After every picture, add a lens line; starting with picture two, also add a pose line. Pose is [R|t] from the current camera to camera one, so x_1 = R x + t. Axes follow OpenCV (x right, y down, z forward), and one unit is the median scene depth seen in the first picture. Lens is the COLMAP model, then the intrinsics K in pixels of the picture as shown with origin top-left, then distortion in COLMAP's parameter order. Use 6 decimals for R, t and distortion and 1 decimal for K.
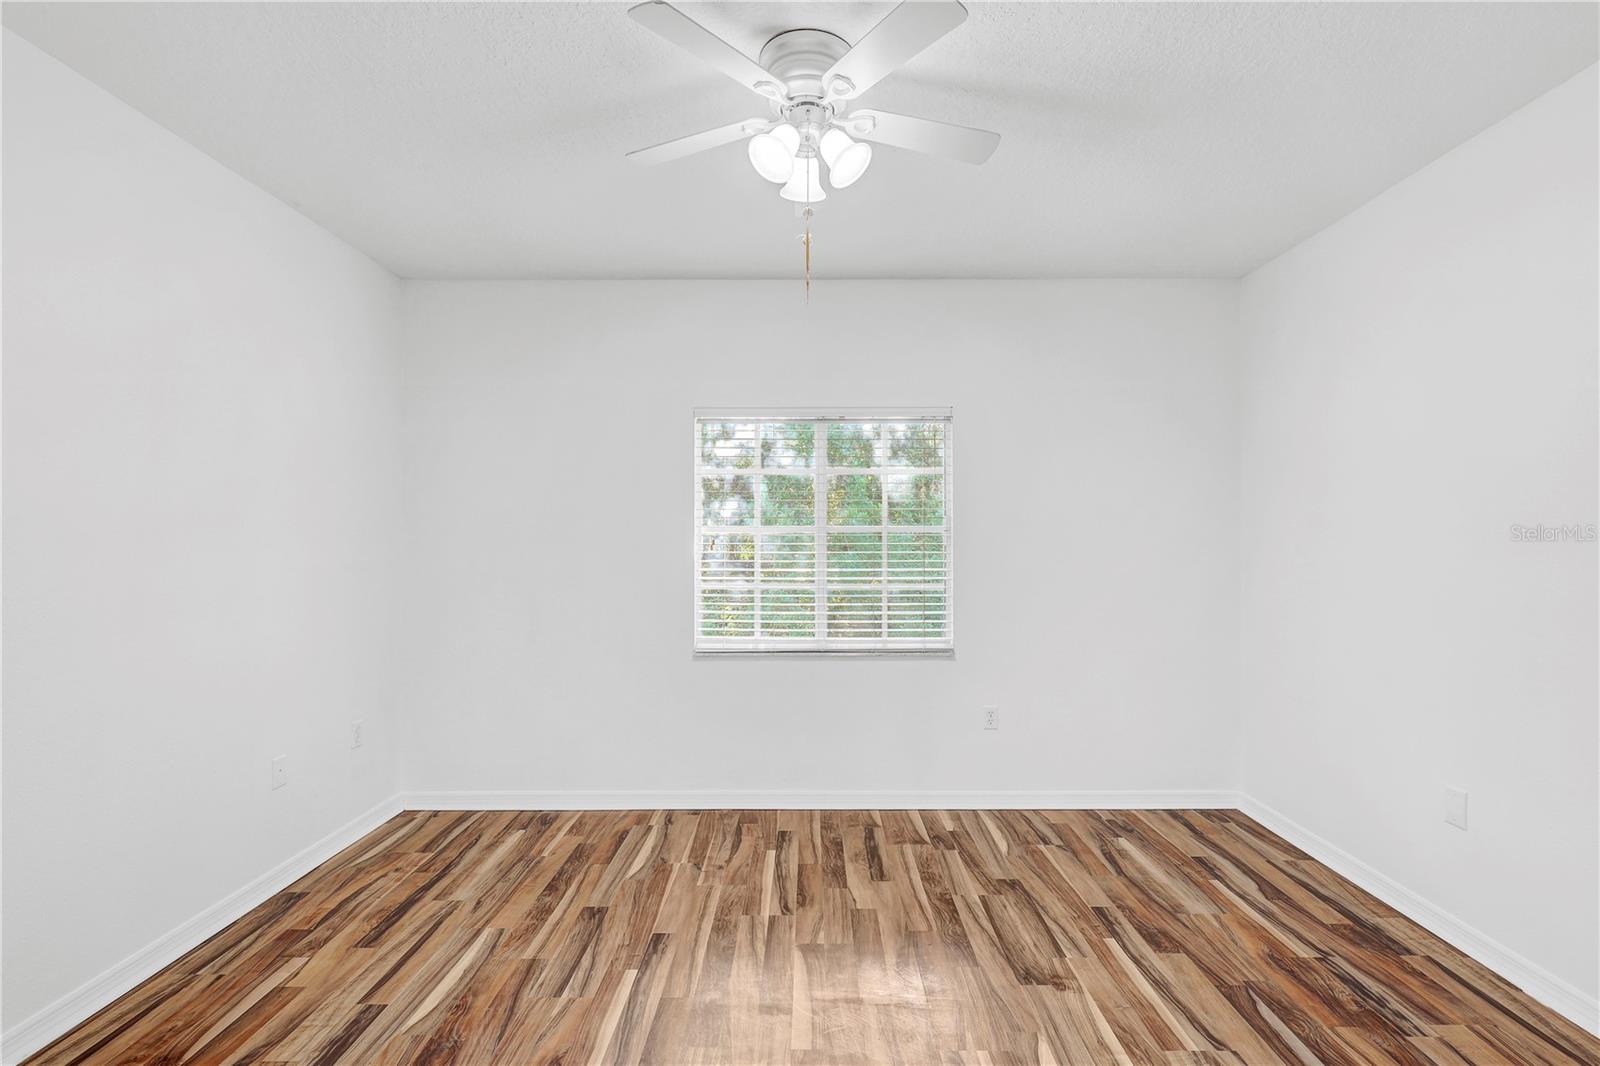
lens RADIAL K [[731.1, 0, 813.4], [0, 731.1, 557.6], [0, 0, 1]] dist [0.004120, -0.001850]
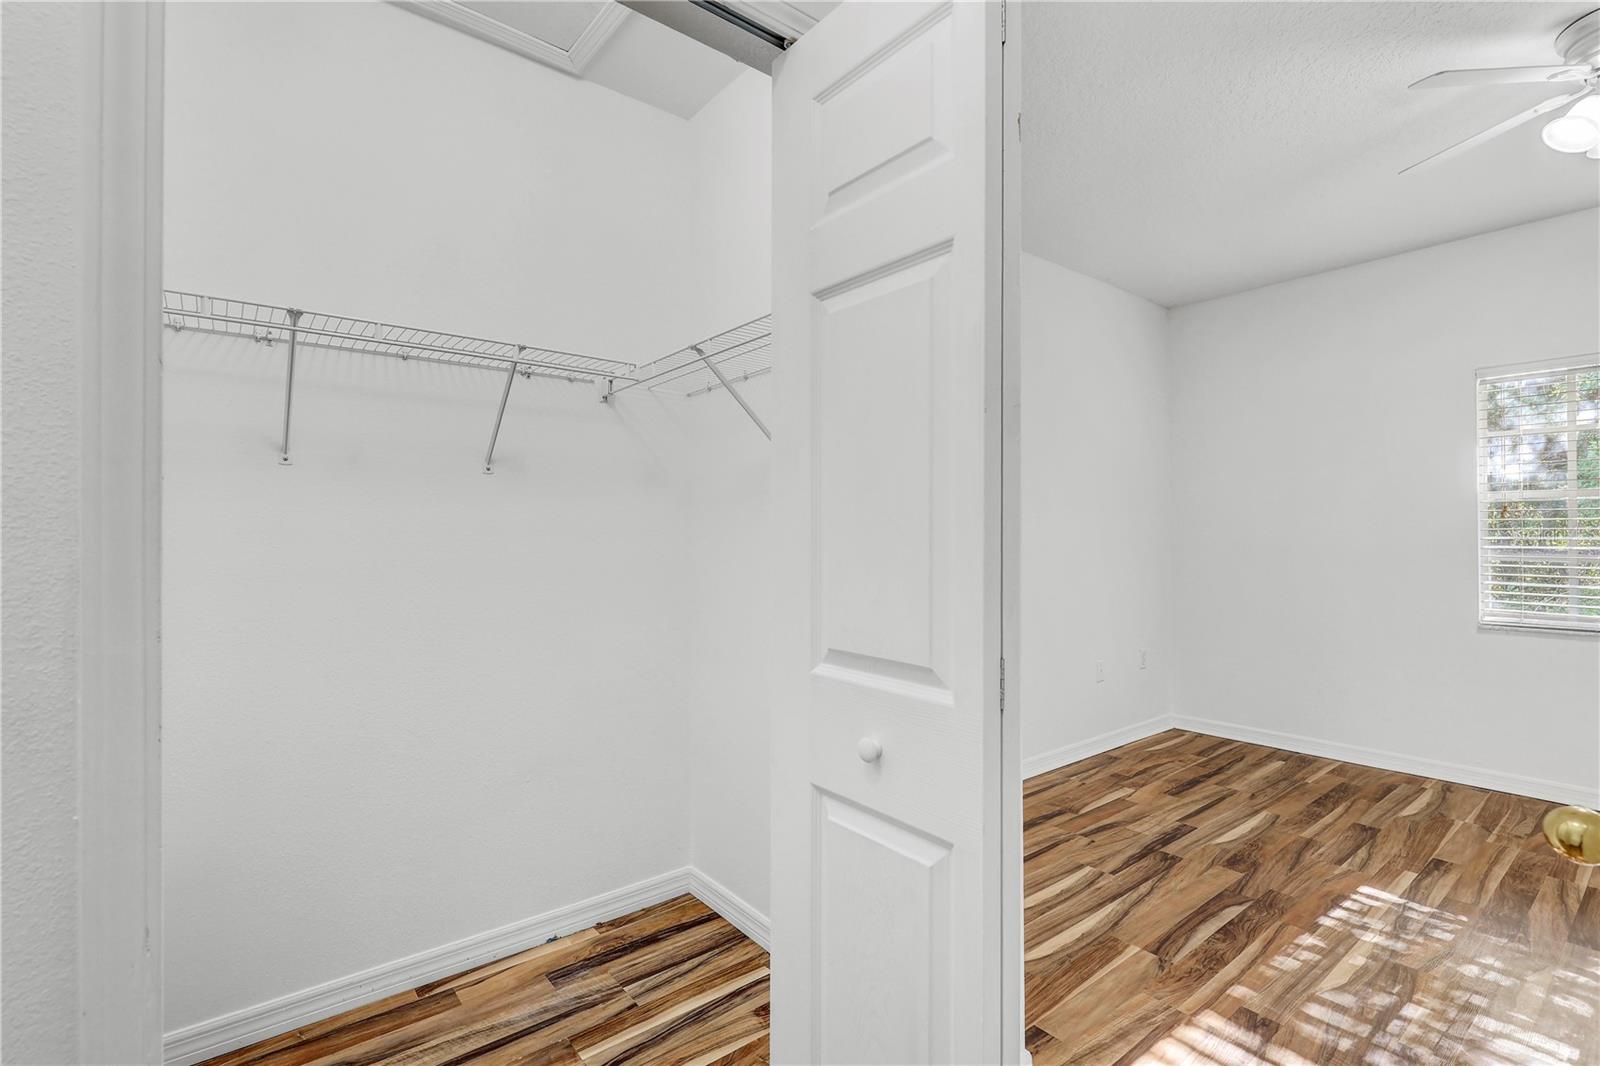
lens RADIAL K [[731.1, 0, 820.5], [0, 731.1, 529.0], [0, 0, 1]] dist [0.004120, -0.001850]
pose [[0.630396, -0.013237, -0.776161, 0.052518], [-0.014998, 0.999460, -0.029227, 0.062297], [0.776129, 0.030065, 0.629857, -0.365994]]
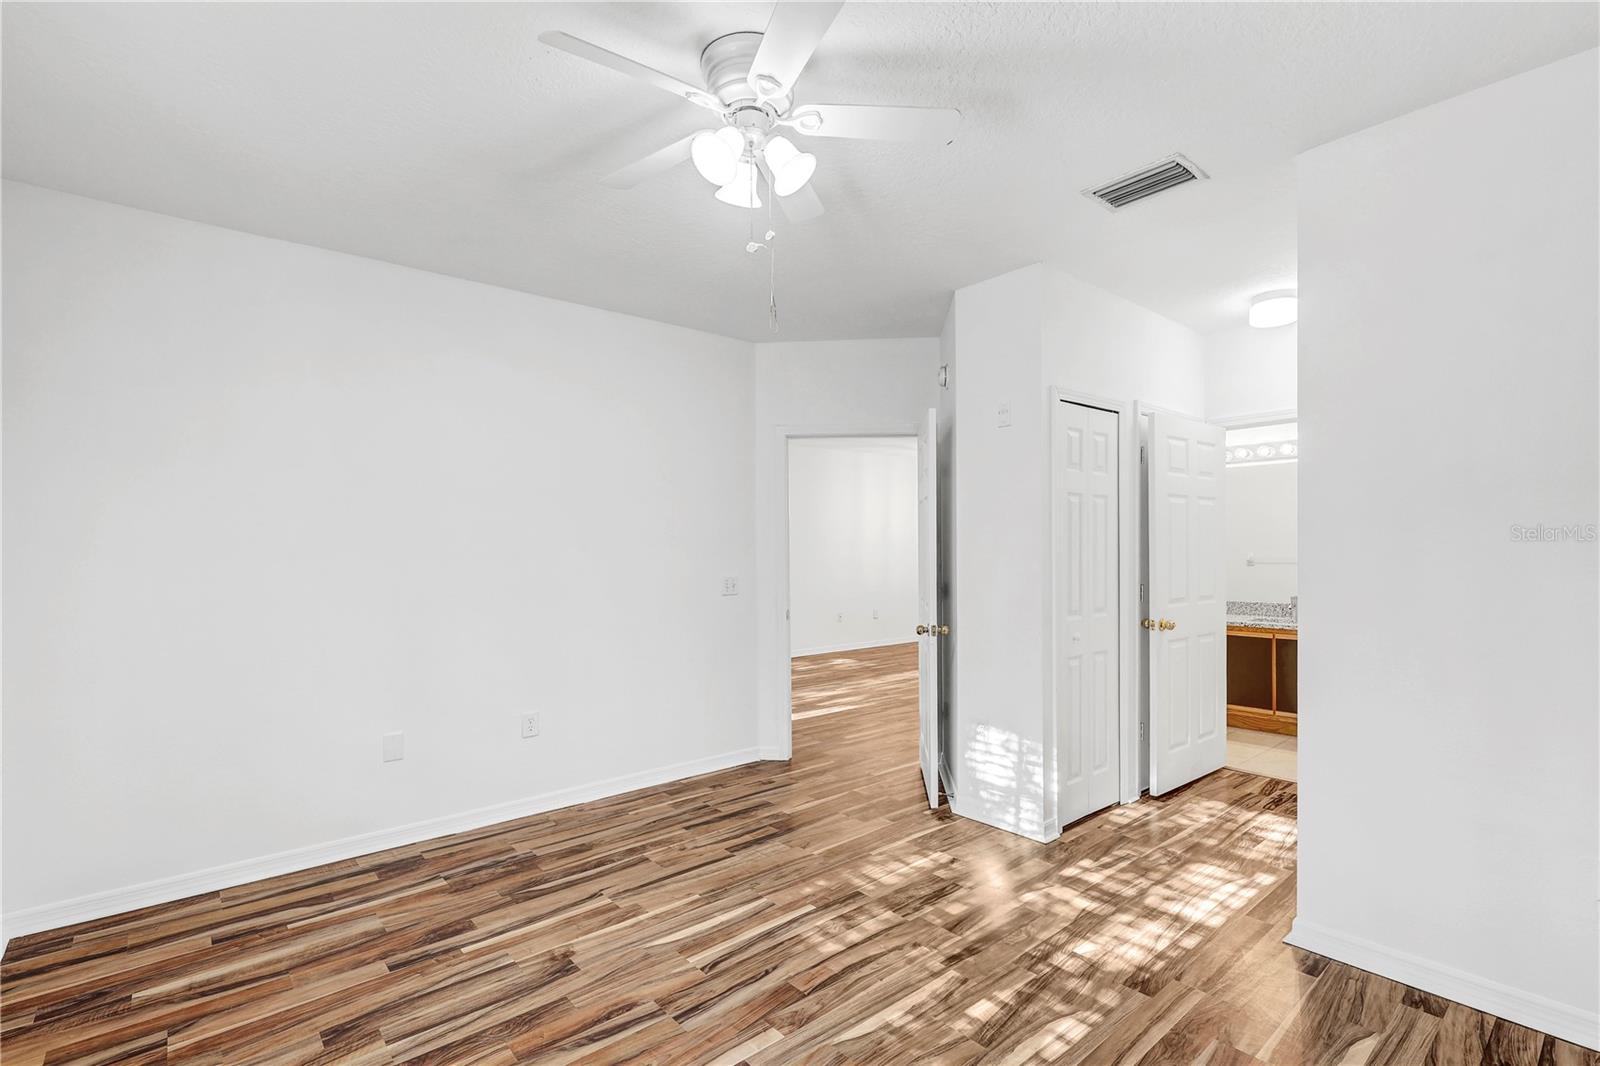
lens RADIAL K [[731.1, 0, 790.8], [0, 731.1, 568.9], [0, 0, 1]] dist [0.004120, -0.001850]
pose [[-0.642432, -0.008881, 0.766291, -0.567826], [0.024868, 0.999165, 0.032429, -0.018910], [-0.765939, 0.039890, -0.641674, 1.123053]]
